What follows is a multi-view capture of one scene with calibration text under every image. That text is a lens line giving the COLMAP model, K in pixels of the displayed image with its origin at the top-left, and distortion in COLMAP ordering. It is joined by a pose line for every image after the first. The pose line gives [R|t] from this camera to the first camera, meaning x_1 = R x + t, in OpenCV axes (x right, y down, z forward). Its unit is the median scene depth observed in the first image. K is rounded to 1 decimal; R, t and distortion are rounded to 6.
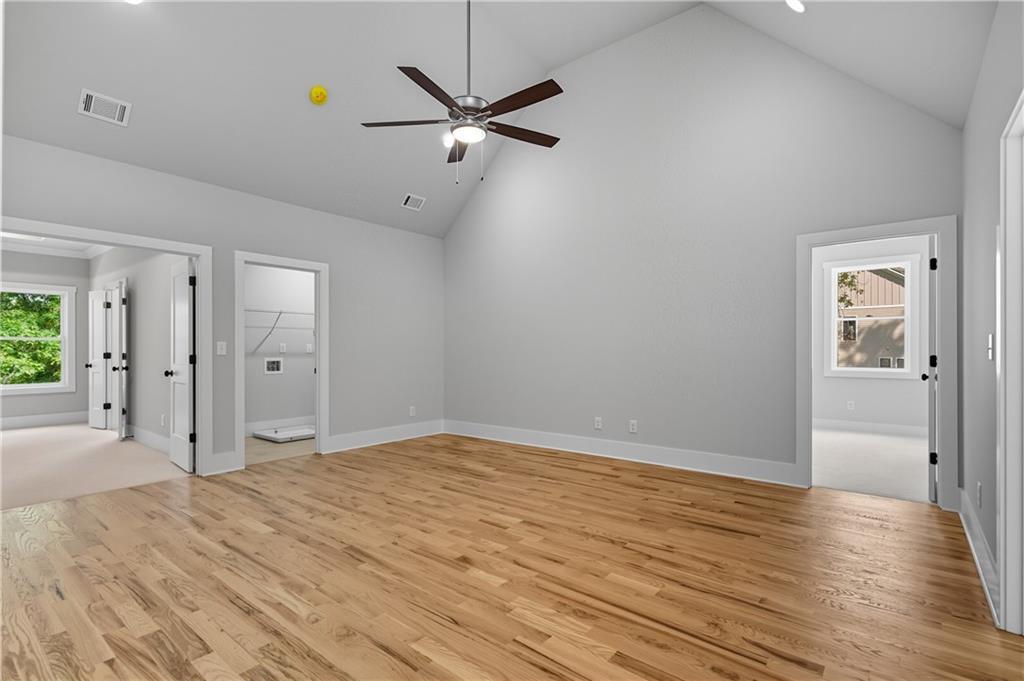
lens RADIAL K [[500.3, 0, 509.5], [0, 500.3, 346.1], [0, 0, 1]] dist [-0.002028, 0.000172]
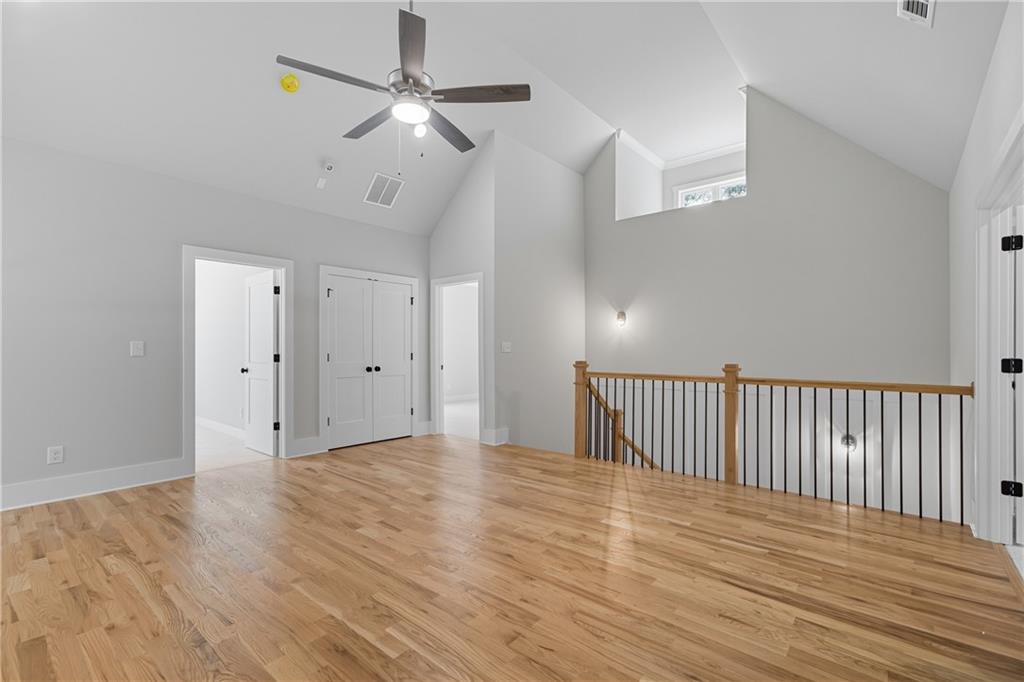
lens RADIAL K [[500.3, 0, 509.5], [0, 500.3, 346.6], [0, 0, 1]] dist [-0.002028, 0.000172]
pose [[-0.999633, 0.001286, 0.027065, -0.286235], [0.000925, 0.999910, -0.013351, 0.014072], [-0.027080, -0.013321, -0.999545, 1.911170]]
